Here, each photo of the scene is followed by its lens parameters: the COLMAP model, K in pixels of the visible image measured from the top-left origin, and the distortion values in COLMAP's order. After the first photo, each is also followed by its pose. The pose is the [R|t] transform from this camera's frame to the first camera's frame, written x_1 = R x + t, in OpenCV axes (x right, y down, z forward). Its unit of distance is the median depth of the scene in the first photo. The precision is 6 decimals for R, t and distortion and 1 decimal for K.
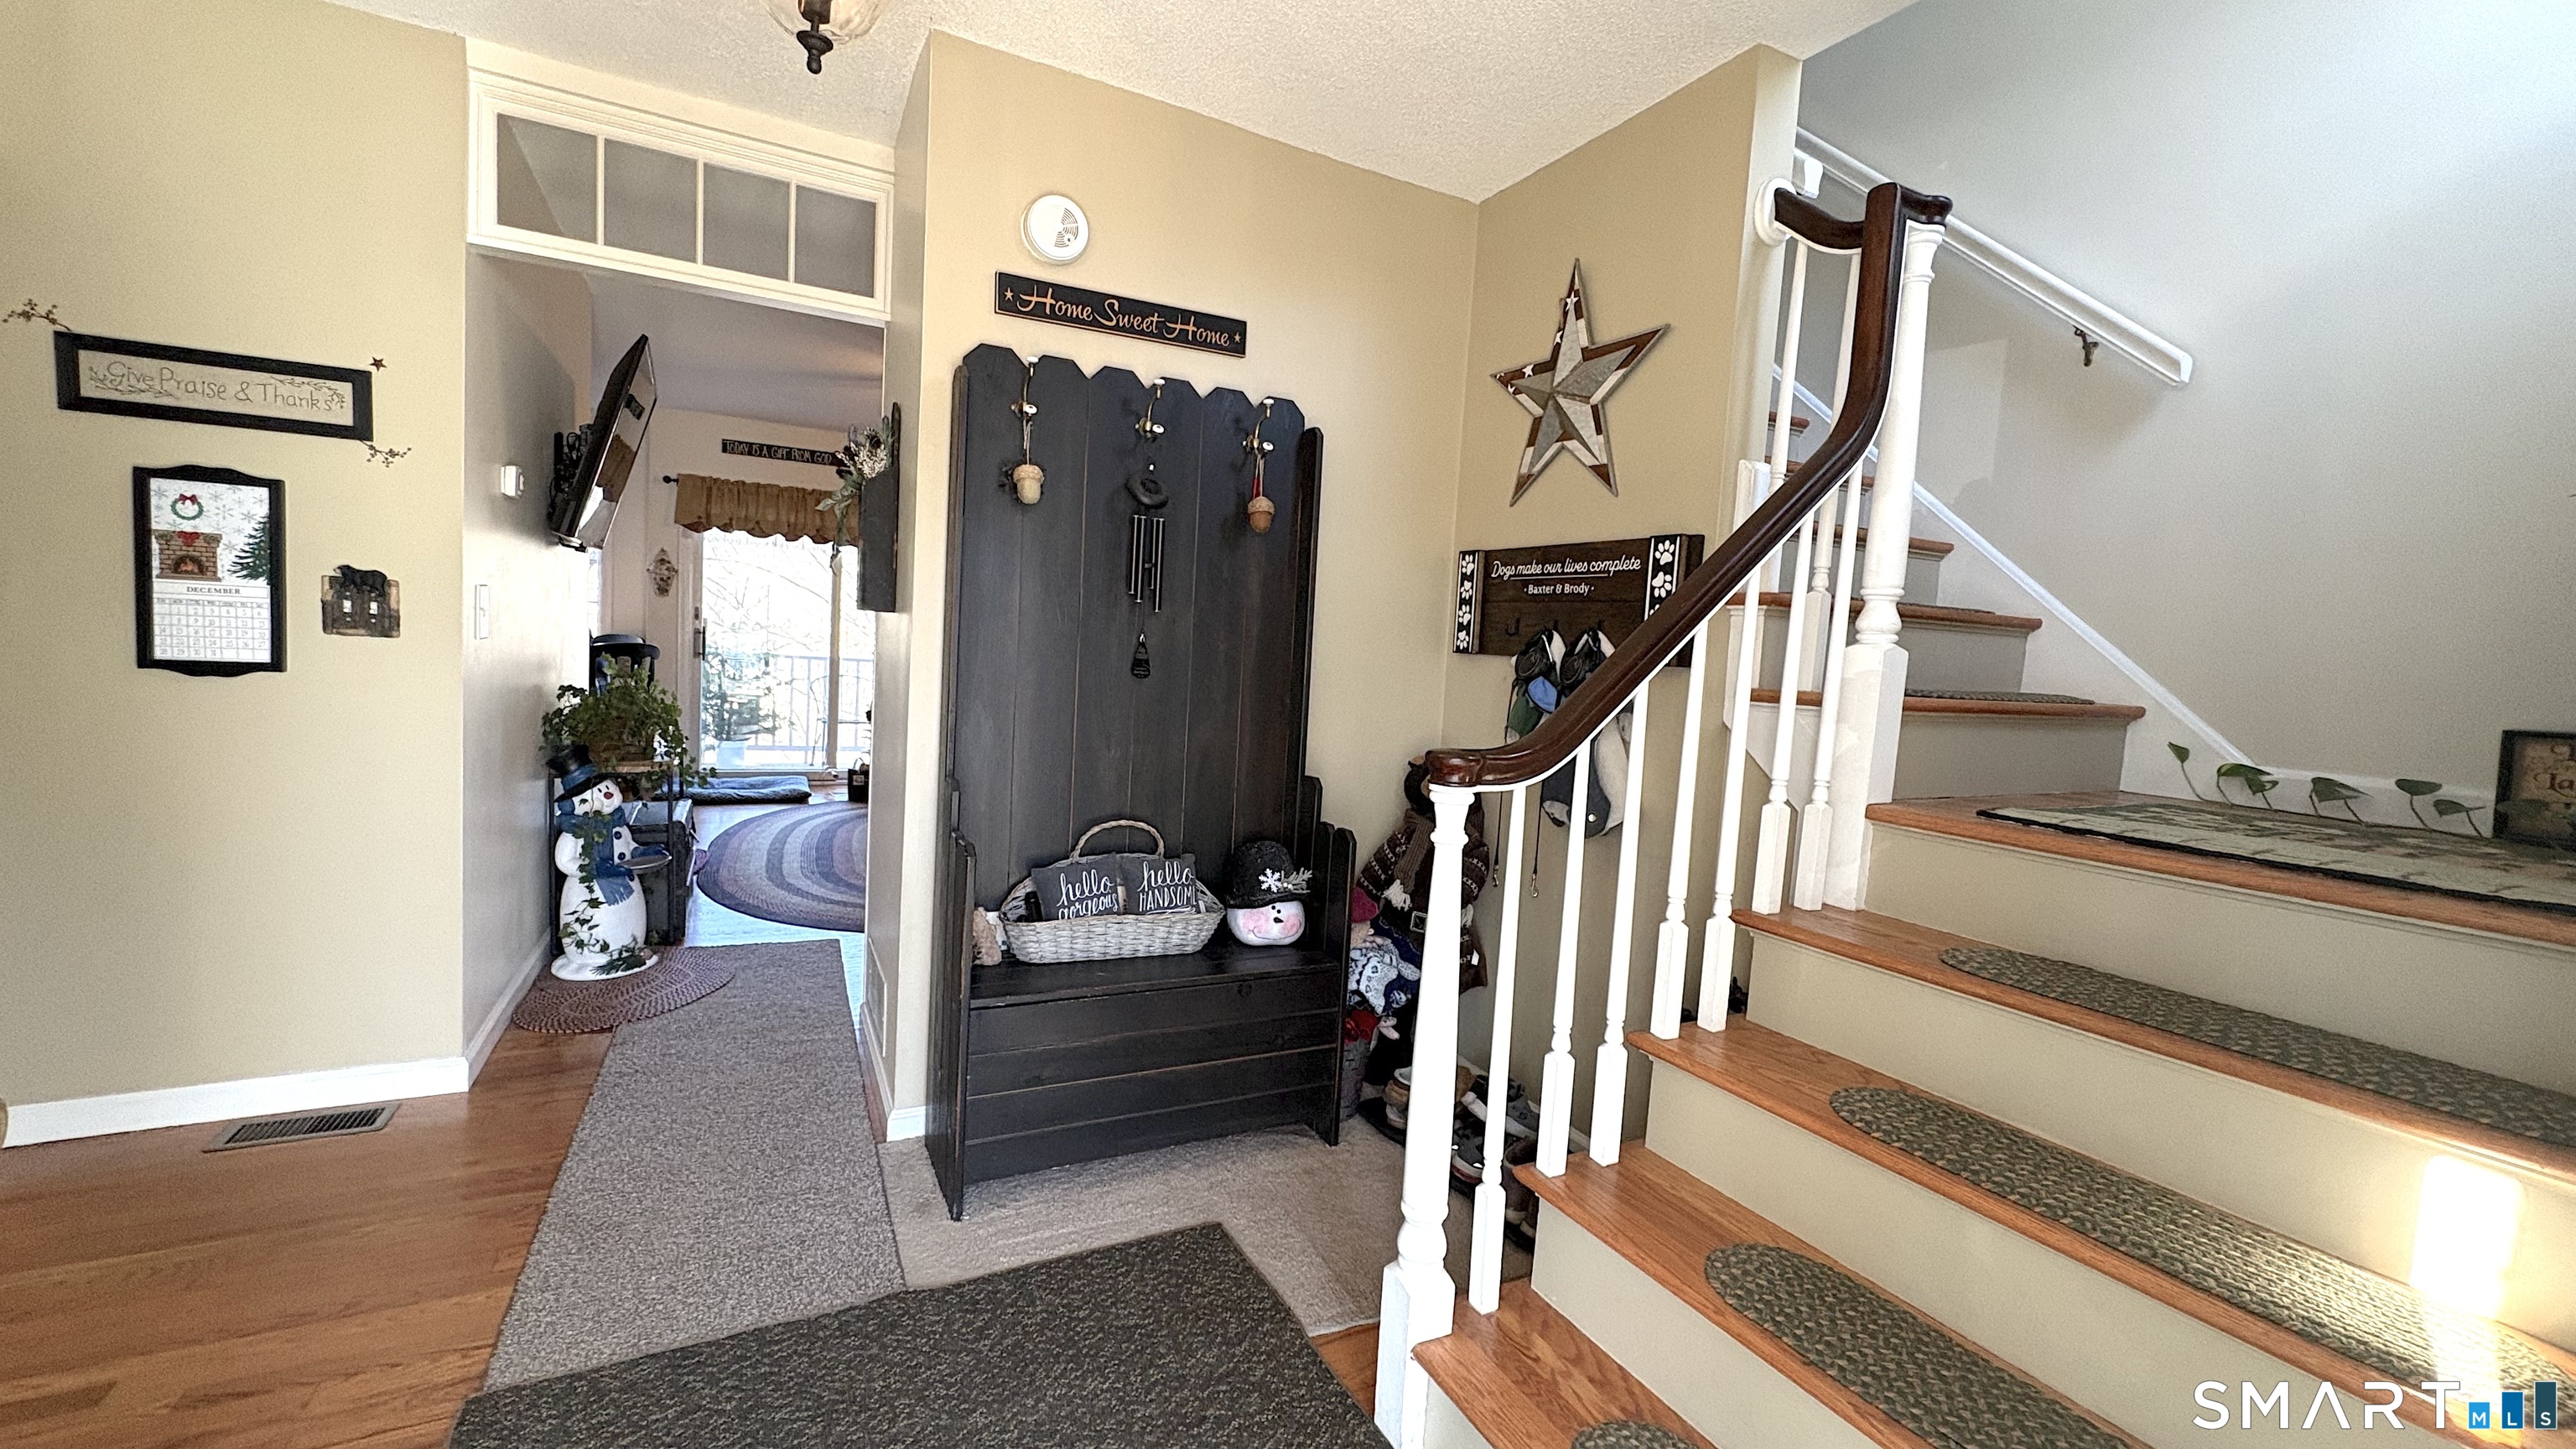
lens RADIAL K [[1025.3, 0, 1288.1], [0, 1025.3, 724.8], [0, 0, 1]] dist [0.000457, 0.000321]
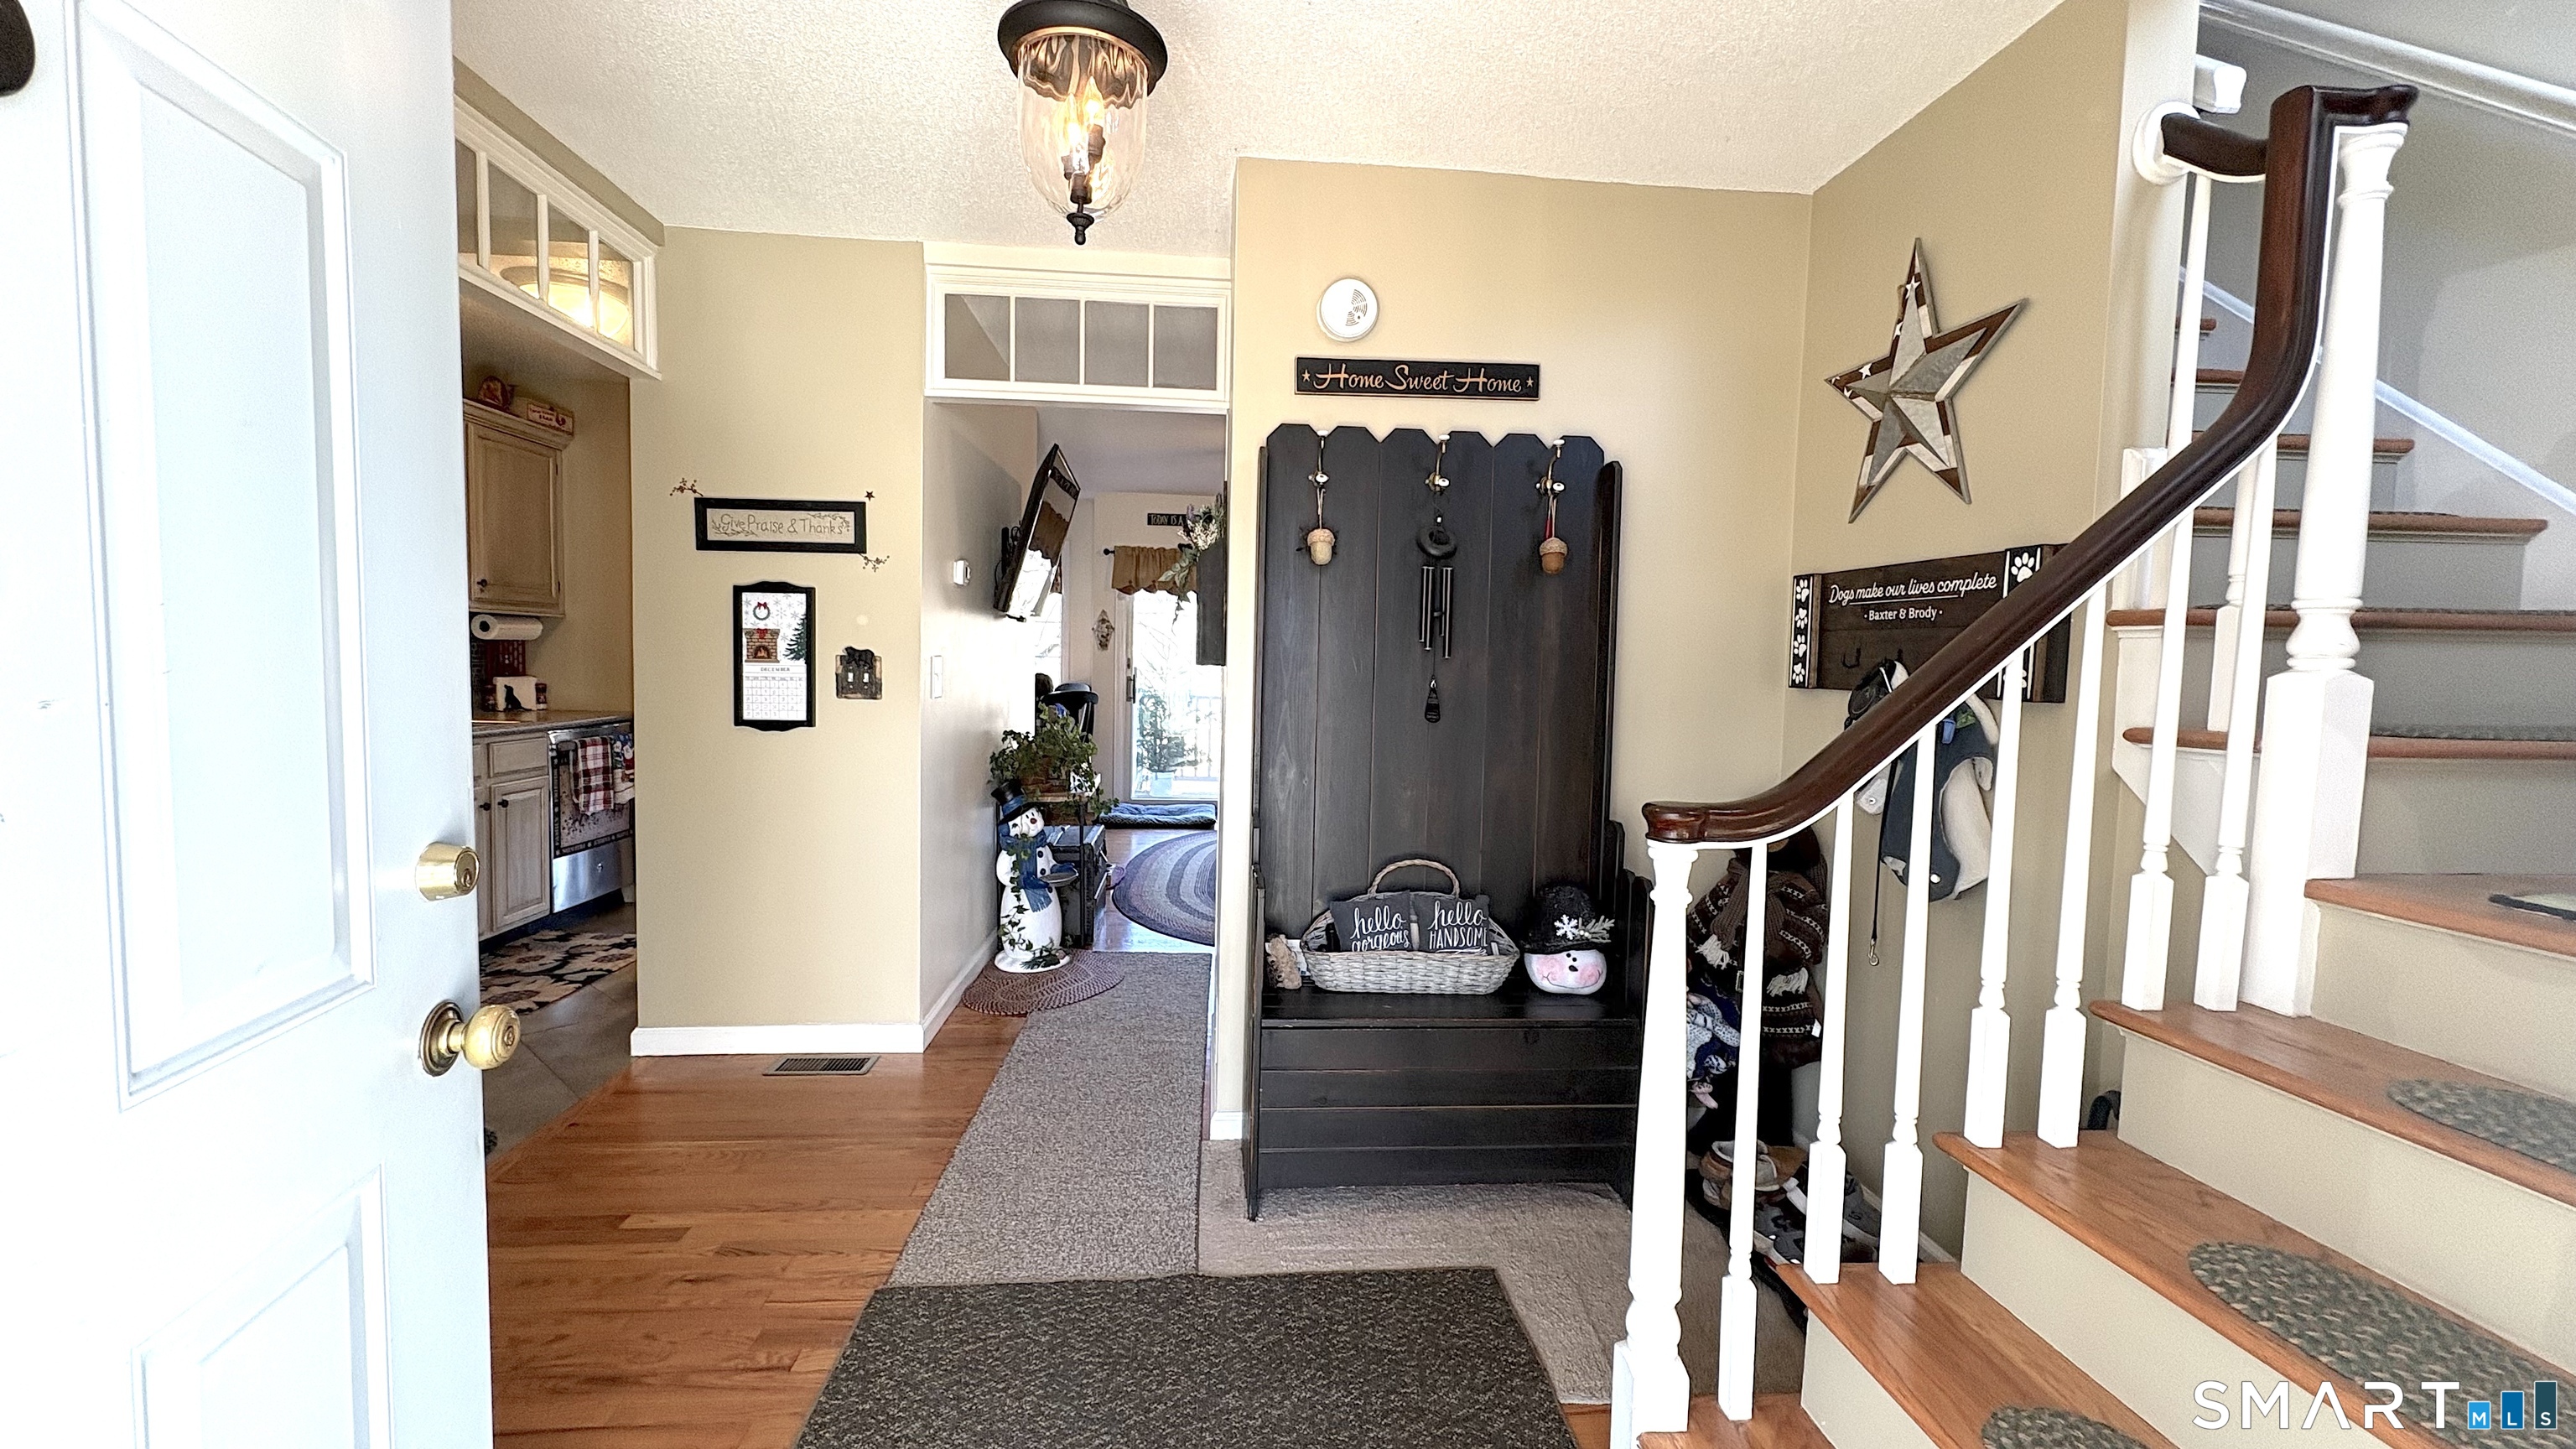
lens RADIAL K [[1025.3, 0, 1287.3], [0, 1025.3, 725.1], [0, 0, 1]] dist [0.000457, 0.000321]
pose [[0.921112, -0.012282, -0.389103, 0.129640], [0.001006, 0.999574, -0.029169, -0.013357], [0.389296, 0.026476, 0.920732, -0.010236]]
